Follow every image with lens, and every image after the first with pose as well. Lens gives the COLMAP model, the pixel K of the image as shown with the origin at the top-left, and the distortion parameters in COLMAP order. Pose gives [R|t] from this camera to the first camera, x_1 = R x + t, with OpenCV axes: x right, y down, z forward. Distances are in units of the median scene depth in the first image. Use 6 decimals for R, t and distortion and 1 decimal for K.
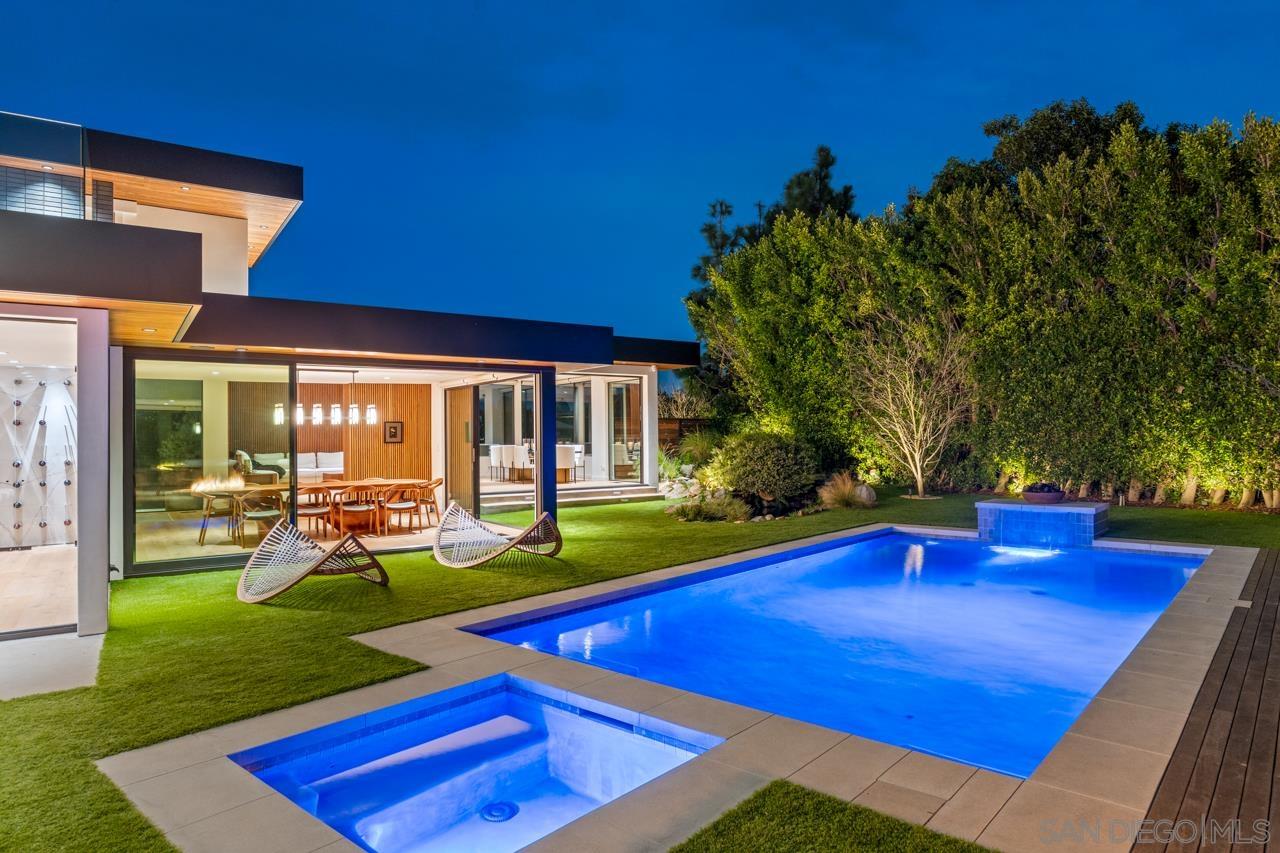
lens RADIAL K [[766.3, 0, 640.0], [0, 766.3, 426.5], [0, 0, 1]] dist [-0.002407, 0.000423]
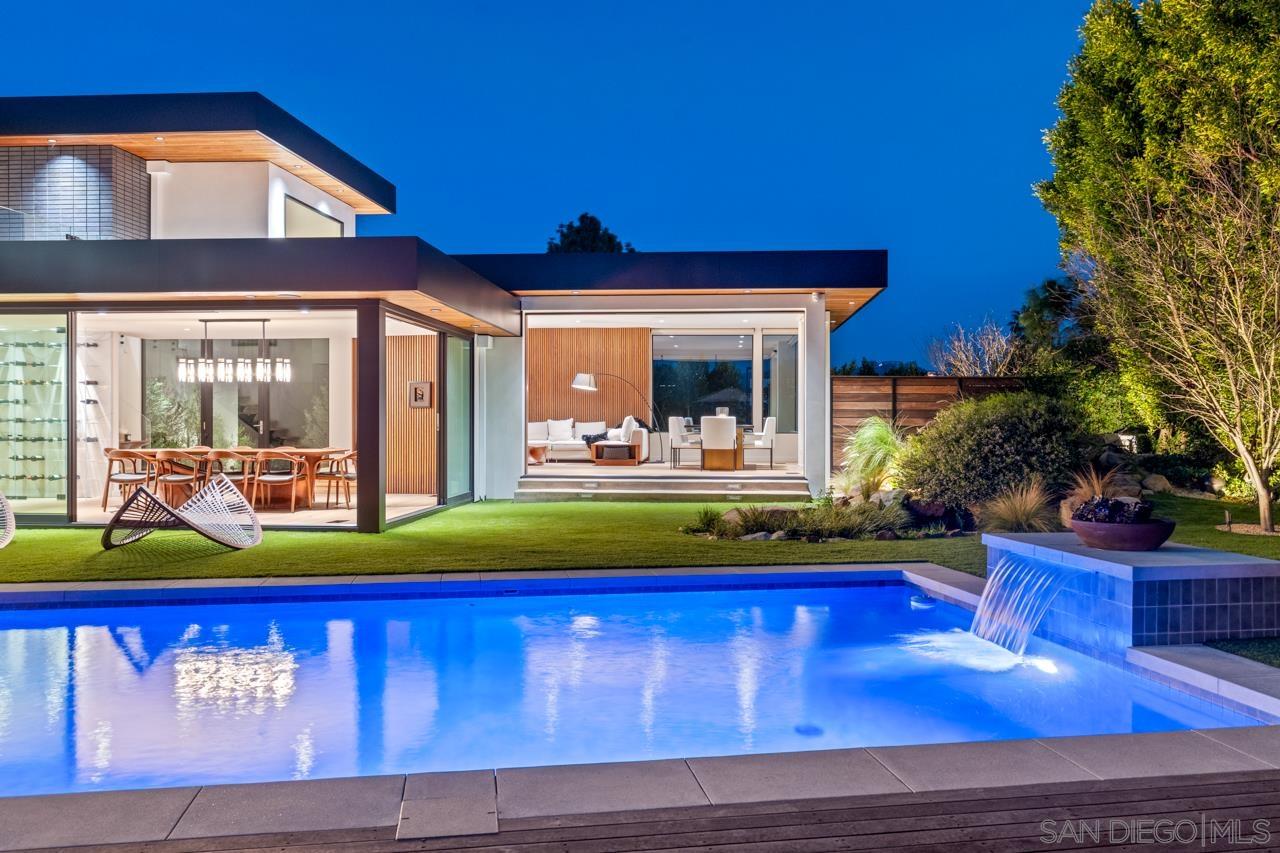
lens RADIAL K [[996.3, 0, 637.3], [0, 996.3, 421.9], [0, 0, 1]] dist [-0.002163, -0.000683]
pose [[0.775825, 0.013818, -0.630797, 0.508063], [-0.002544, 0.999821, 0.018773, 0.015473], [0.630943, -0.012960, 0.775721, 0.307893]]
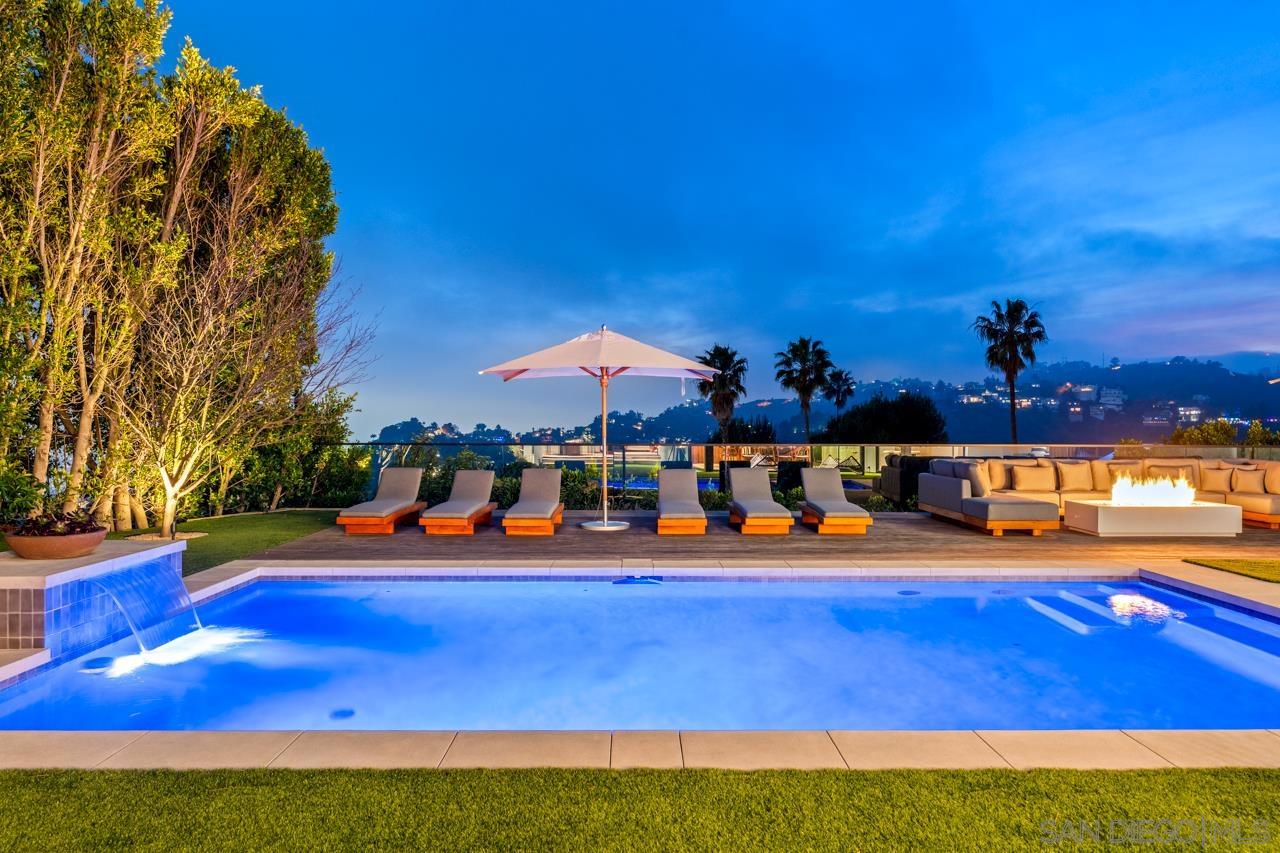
lens RADIAL K [[808.4, 0, 640.0], [0, 808.4, 426.5], [0, 0, 1]] dist [0.205553, 0.000231]
pose [[-0.667856, 0.007705, 0.744251, -0.057771], [-0.003705, 0.999900, -0.013677, 0.024168], [-0.744281, -0.011892, -0.667760, 0.826302]]
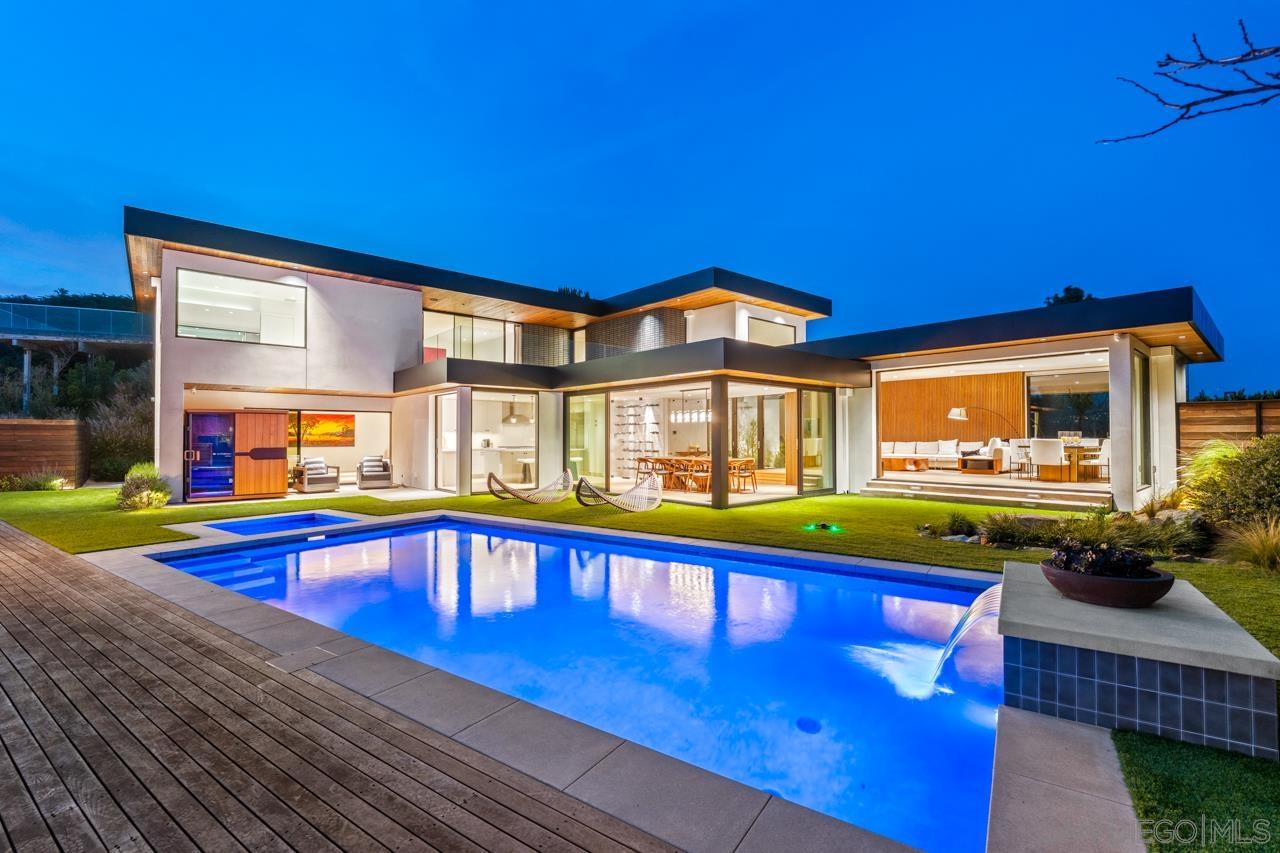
lens RADIAL K [[561.6, 0, 640.0], [0, 561.6, 426.5], [0, 0, 1]] dist [-0.010003, -0.000316]
pose [[0.111042, -0.005865, -0.993798, 0.596115], [0.014395, 0.999887, -0.004292, 0.007590], [0.993711, -0.013829, 0.111114, 0.559997]]
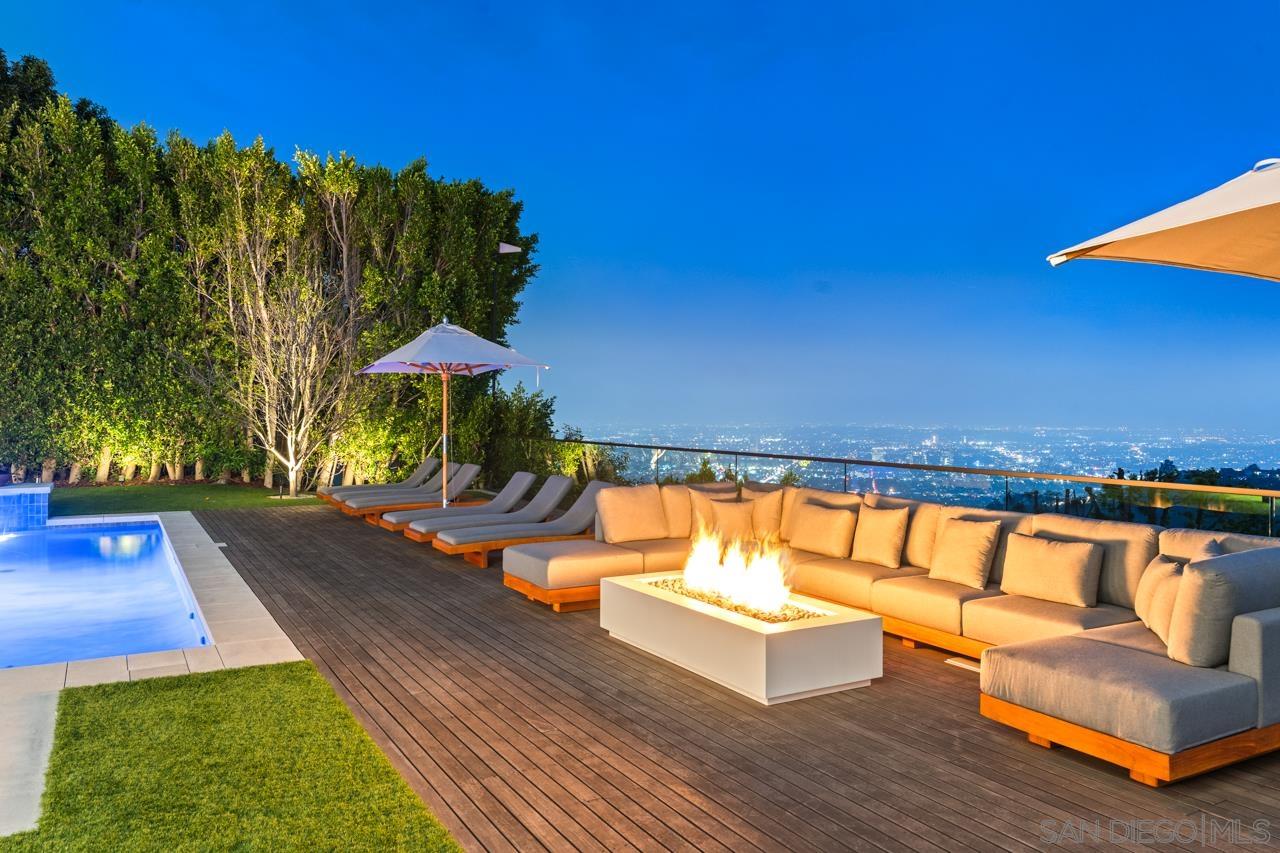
lens RADIAL K [[928.7, 0, 639.6], [0, 928.7, 409.0], [0, 0, 1]] dist [-0.001748, 0.001714]
pose [[0.326860, 0.014452, 0.944962, -0.205206], [-0.017780, 0.999800, -0.009140, 0.002335], [-0.944906, -0.013814, 0.327051, -0.077586]]
